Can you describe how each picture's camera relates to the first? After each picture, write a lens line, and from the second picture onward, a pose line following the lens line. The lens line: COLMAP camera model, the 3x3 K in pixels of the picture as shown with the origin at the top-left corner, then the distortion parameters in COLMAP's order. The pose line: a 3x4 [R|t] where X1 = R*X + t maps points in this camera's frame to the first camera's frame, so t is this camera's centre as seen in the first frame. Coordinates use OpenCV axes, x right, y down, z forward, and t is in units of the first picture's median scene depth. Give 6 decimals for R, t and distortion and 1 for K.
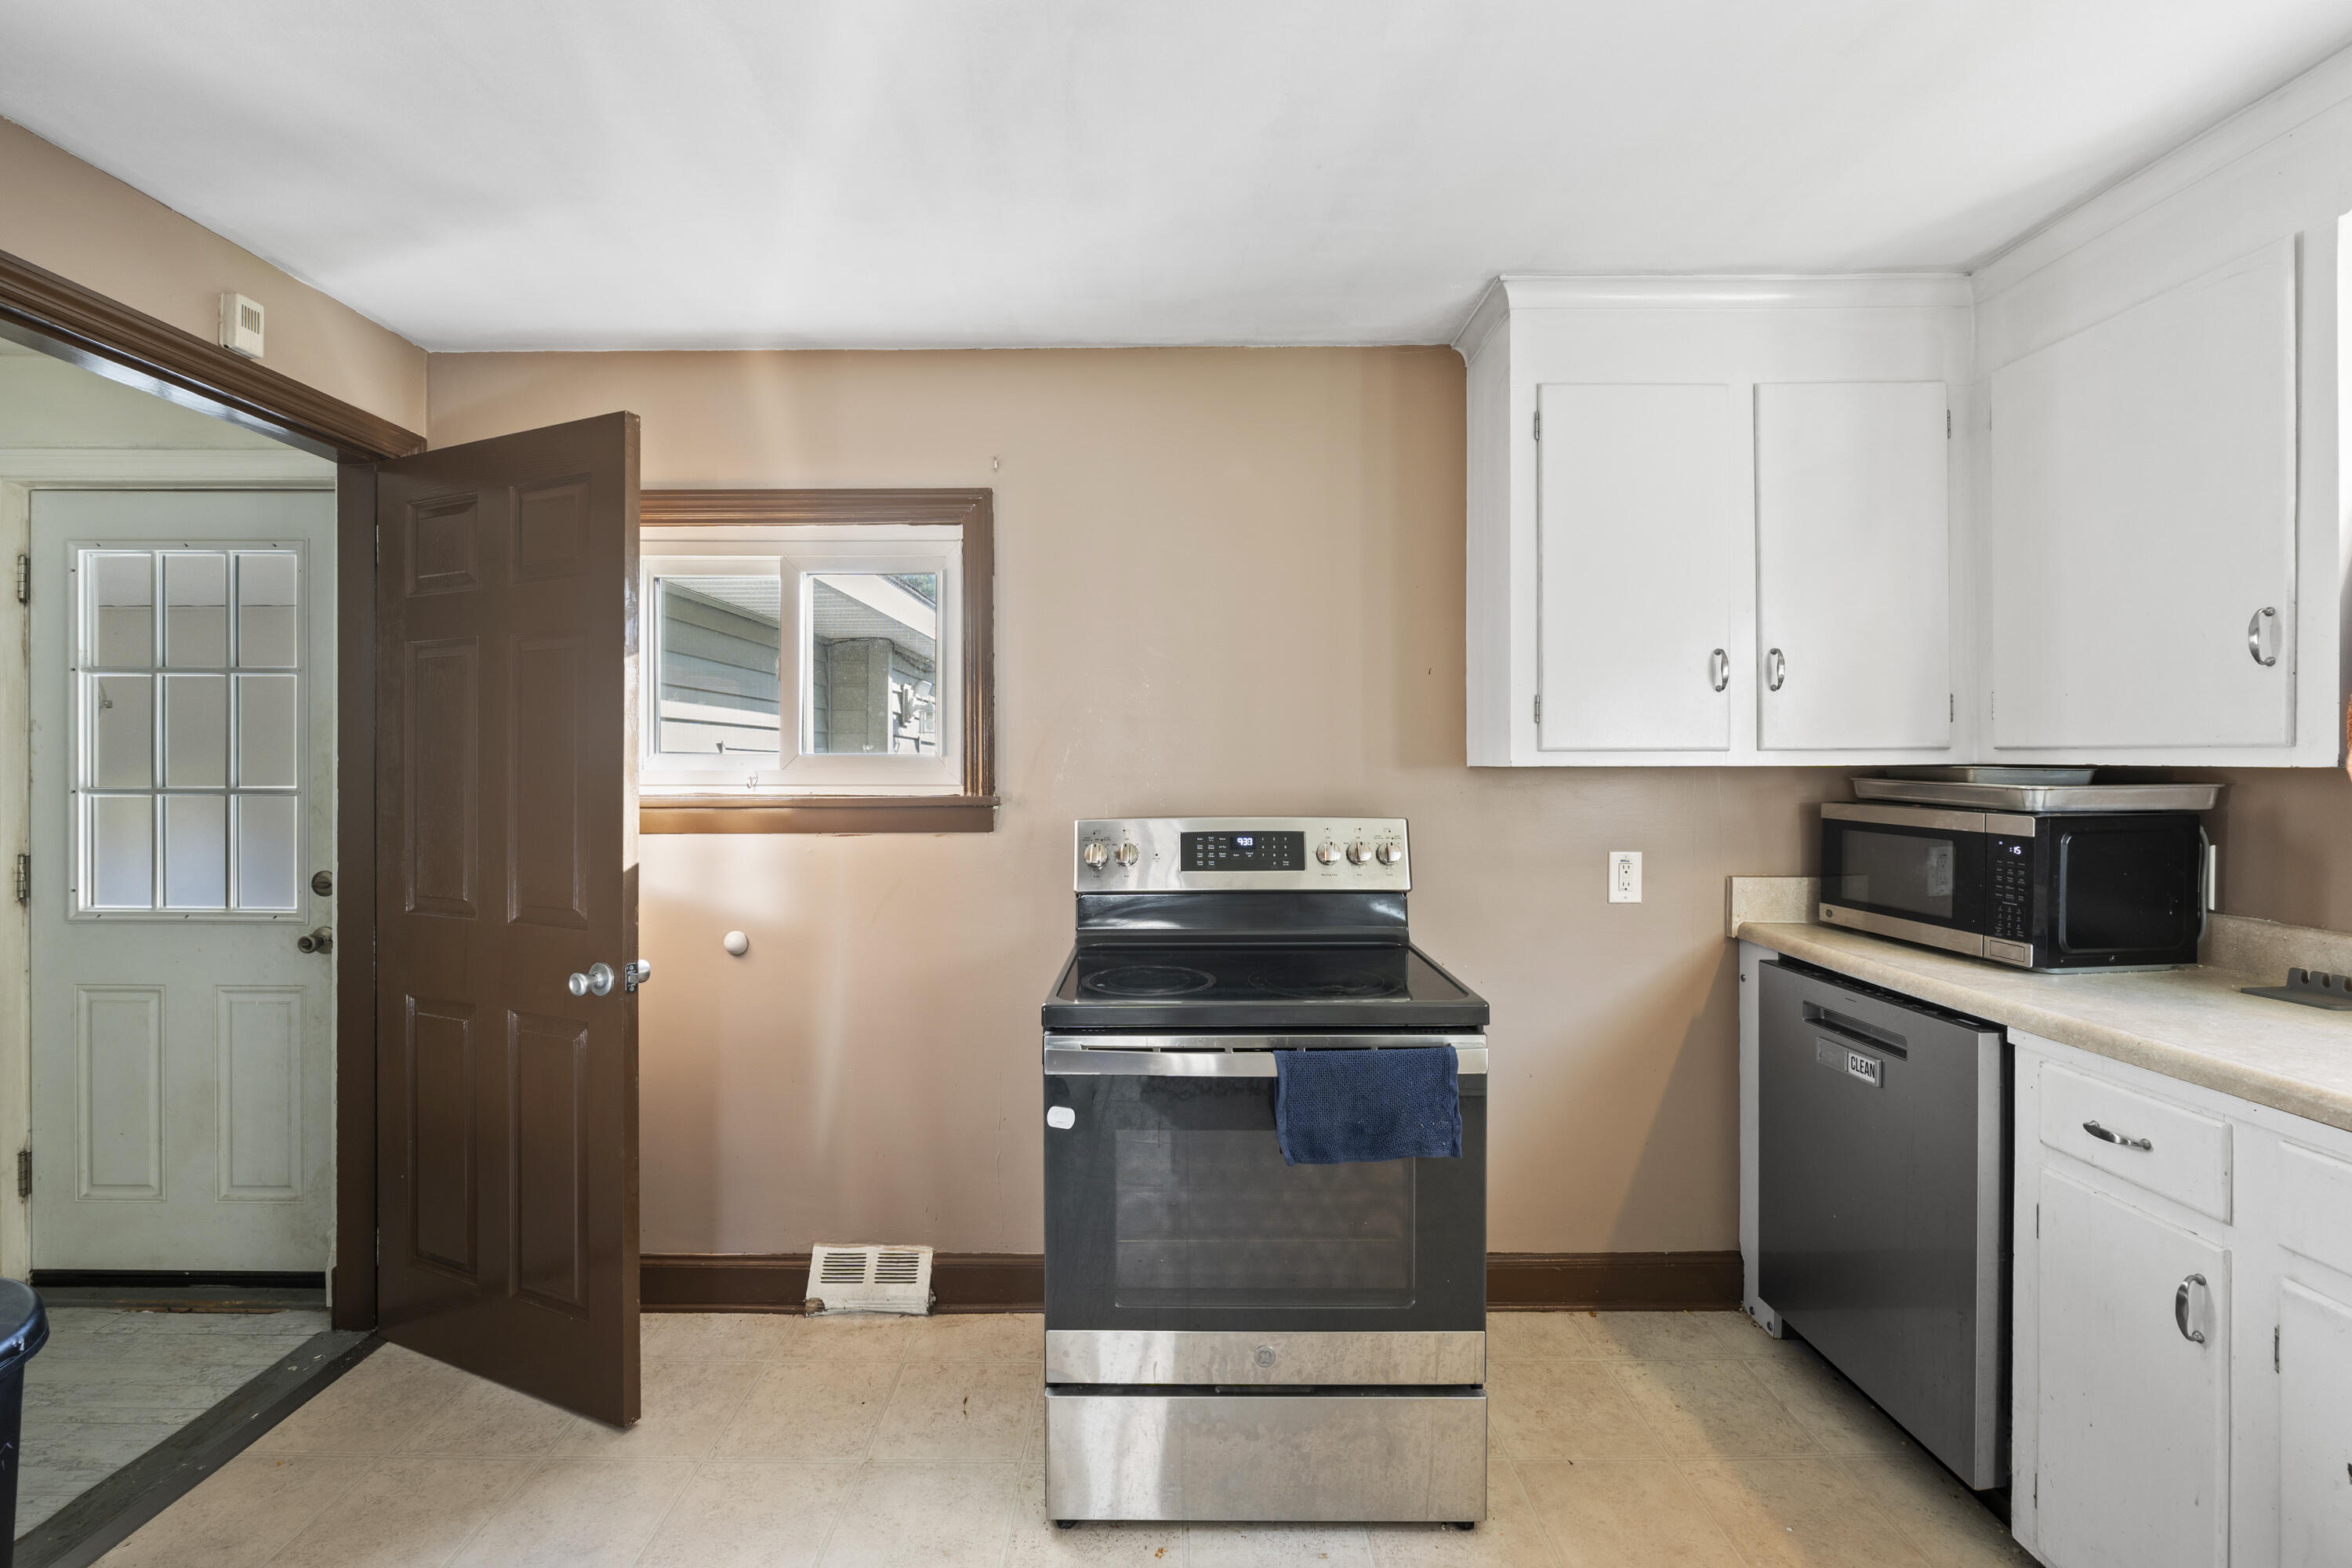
lens RADIAL K [[983.1, 0, 1166.9], [0, 983.1, 775.0], [0, 0, 1]] dist [-0.002336, -0.000332]
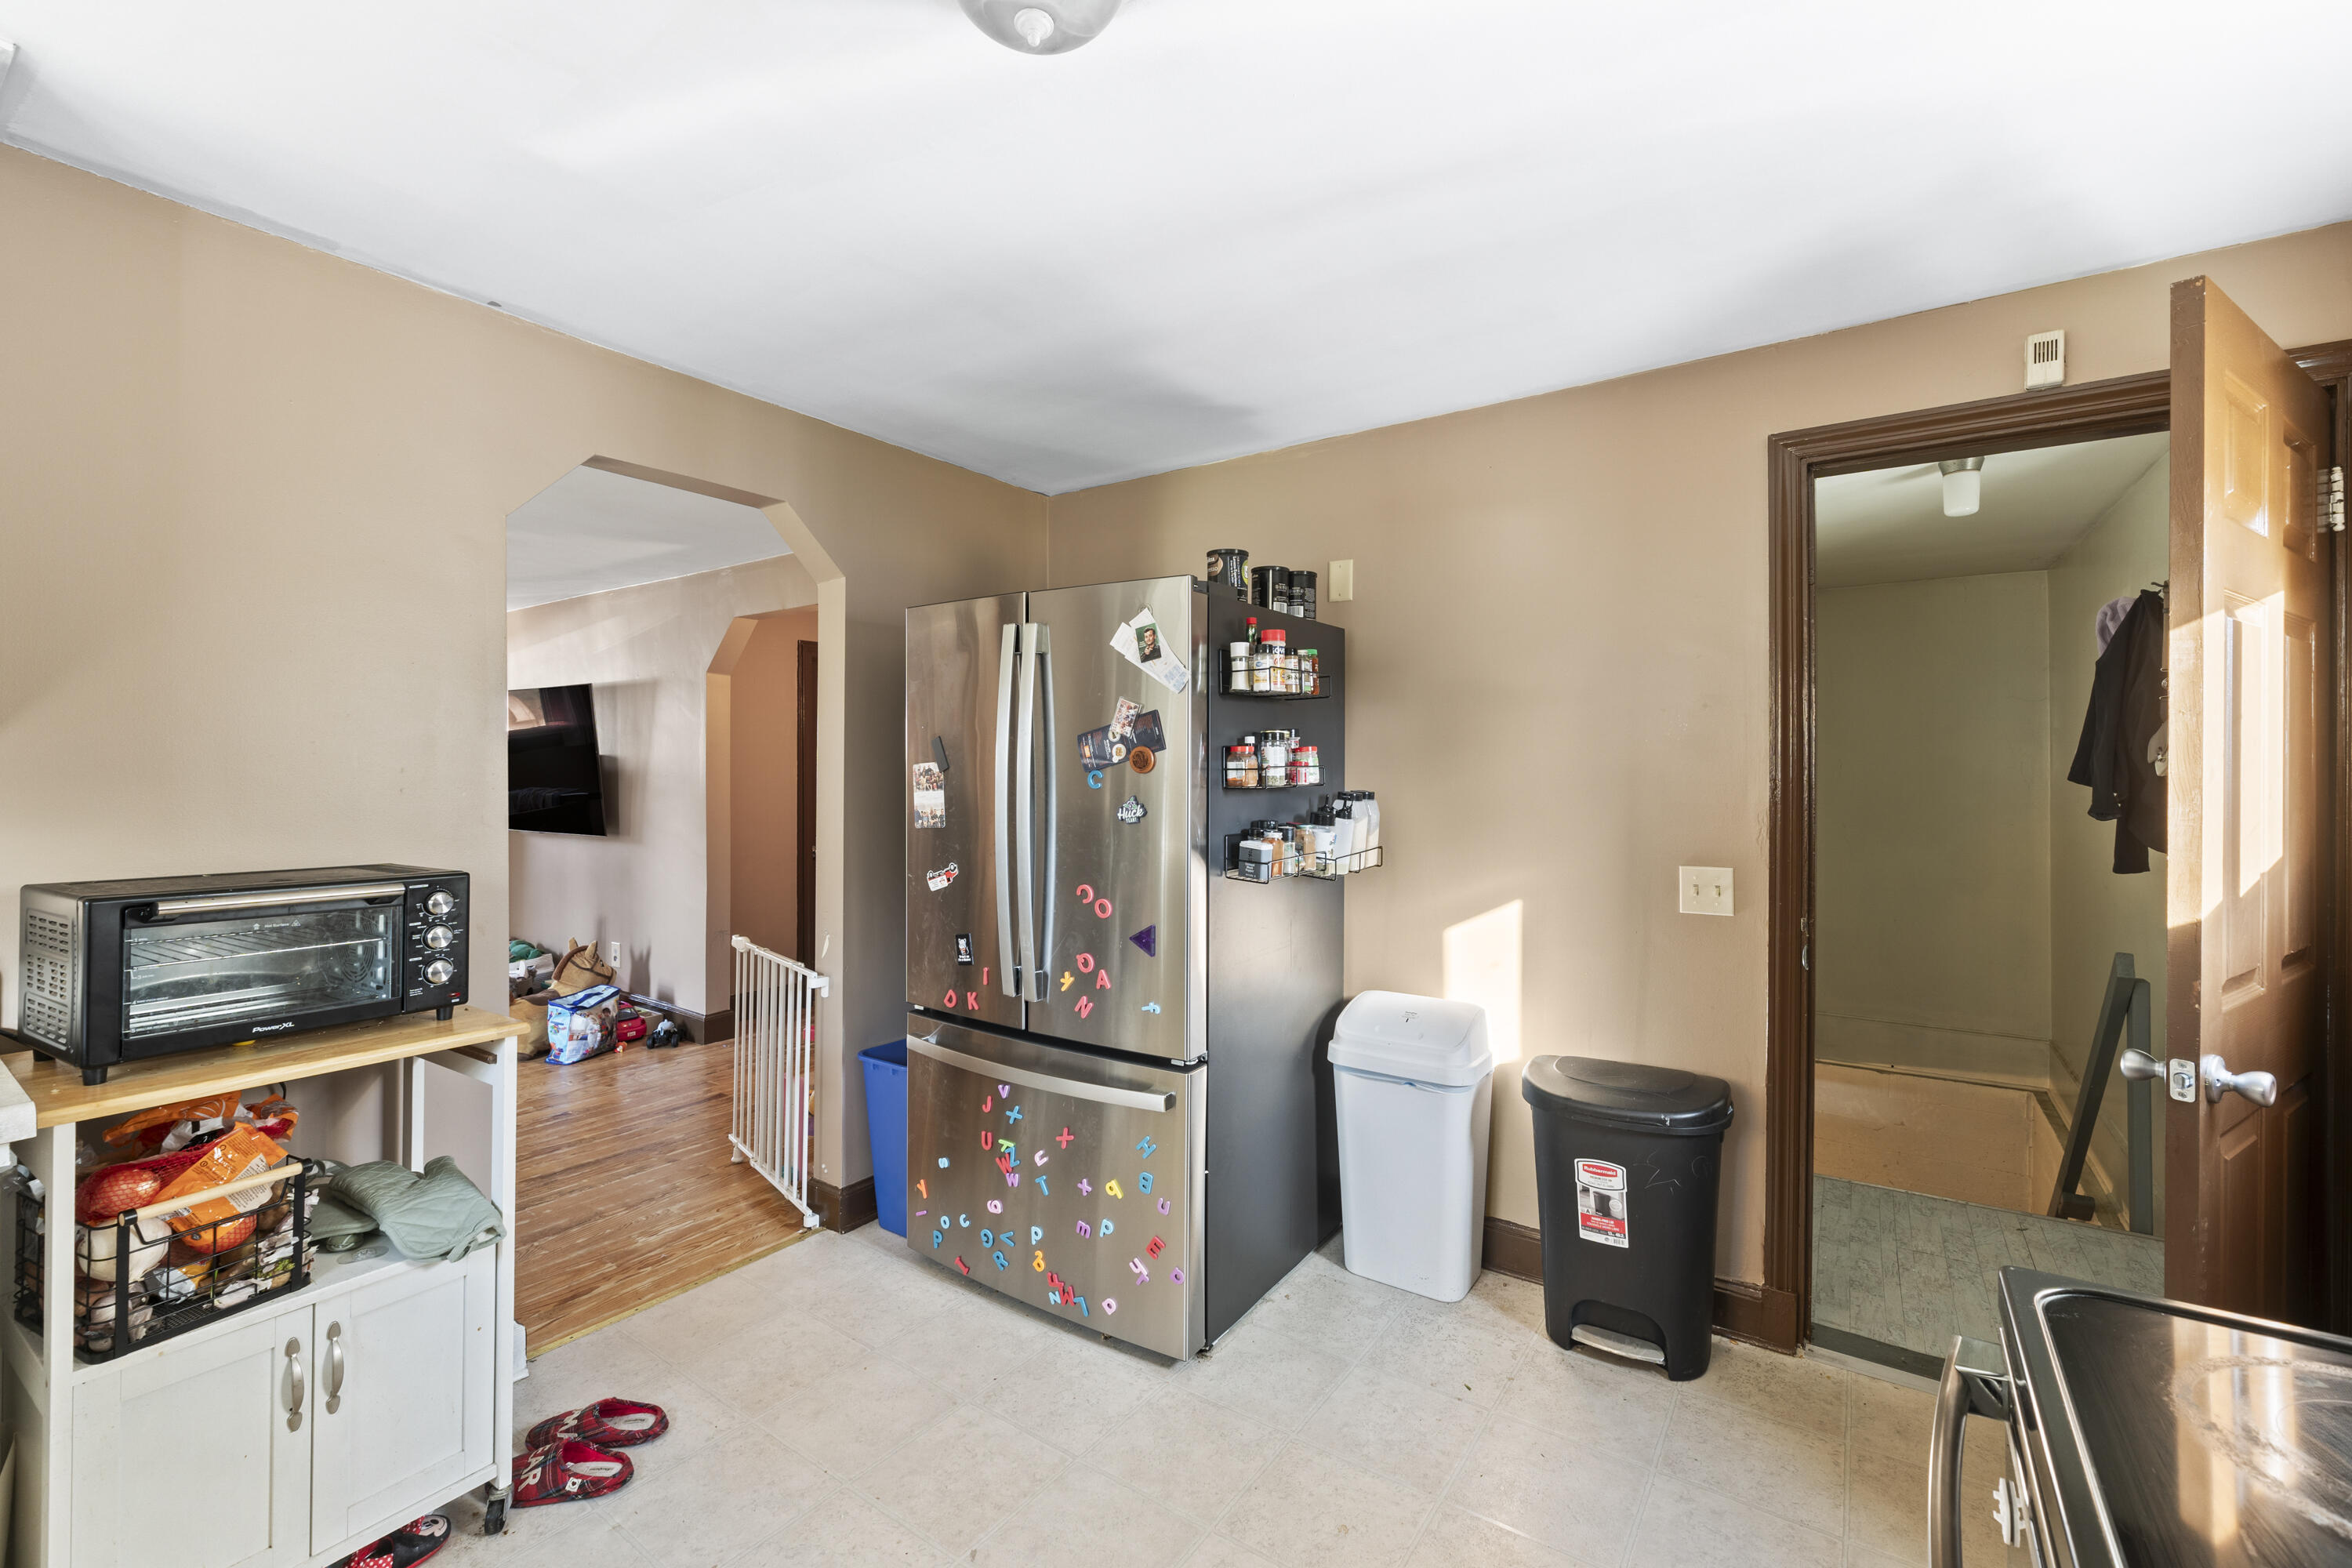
lens RADIAL K [[983.1, 0, 1166.9], [0, 983.1, 775.0], [0, 0, 1]] dist [-0.002336, -0.000332]
pose [[-0.575949, 0.004168, -0.817475, 0.462498], [0.001982, 0.999991, 0.003702, -0.018006], [0.817483, 0.000512, -0.575952, 0.832395]]
